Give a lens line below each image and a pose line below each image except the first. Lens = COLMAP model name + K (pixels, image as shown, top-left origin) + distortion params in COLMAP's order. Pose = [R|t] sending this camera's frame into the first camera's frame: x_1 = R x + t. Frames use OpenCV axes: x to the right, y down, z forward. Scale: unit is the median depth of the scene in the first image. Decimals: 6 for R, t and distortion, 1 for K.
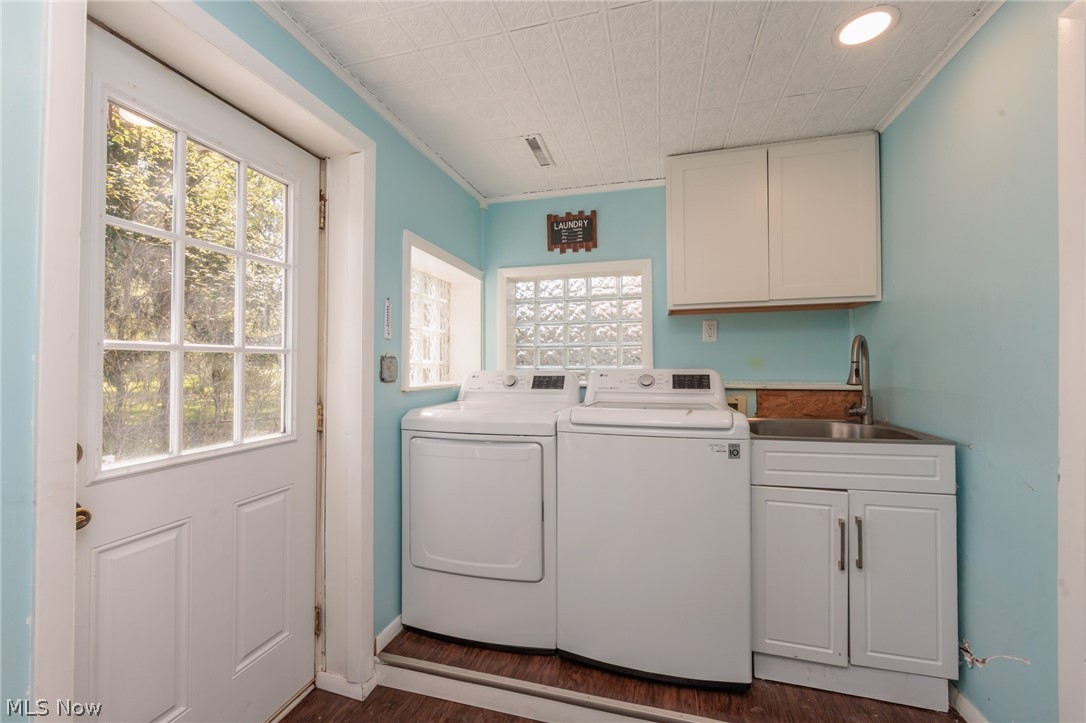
lens RADIAL K [[425.9, 0, 546.6], [0, 425.9, 368.7], [0, 0, 1]] dist [-0.007023, 0.000947]
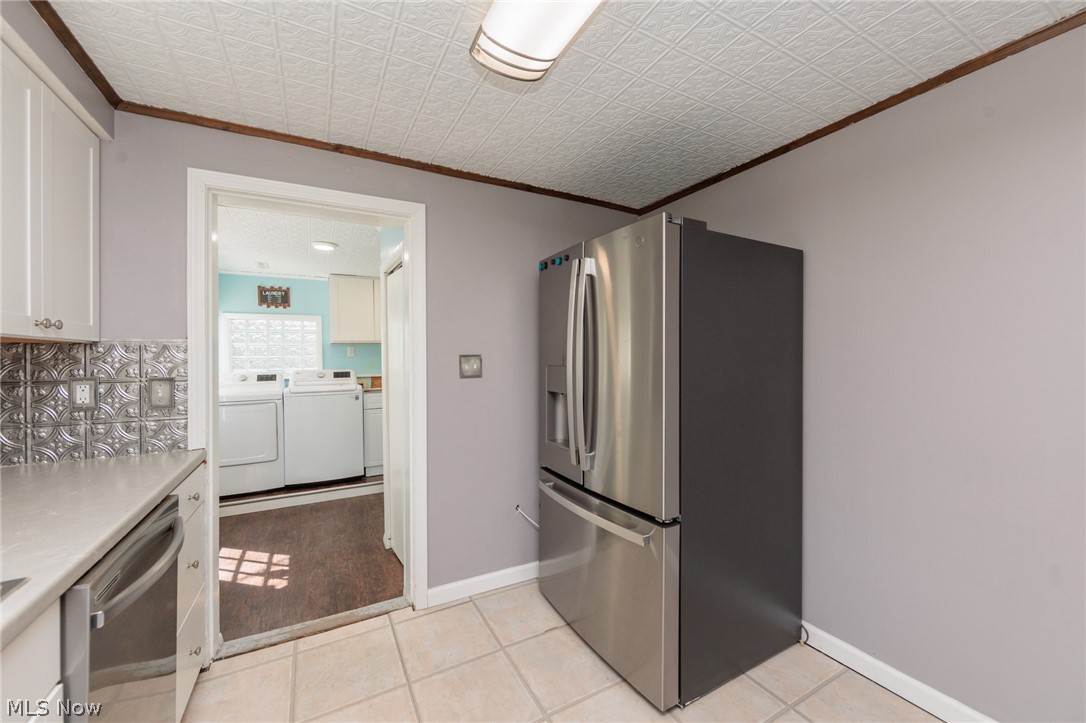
lens RADIAL K [[425.9, 0, 543.5], [0, 425.9, 359.2], [0, 0, 1]] dist [-0.007023, 0.000947]
pose [[0.728470, -0.011905, 0.684975, -0.402042], [0.018763, 0.999821, -0.002577, -0.025281], [-0.684821, 0.014729, 0.728562, -1.295024]]
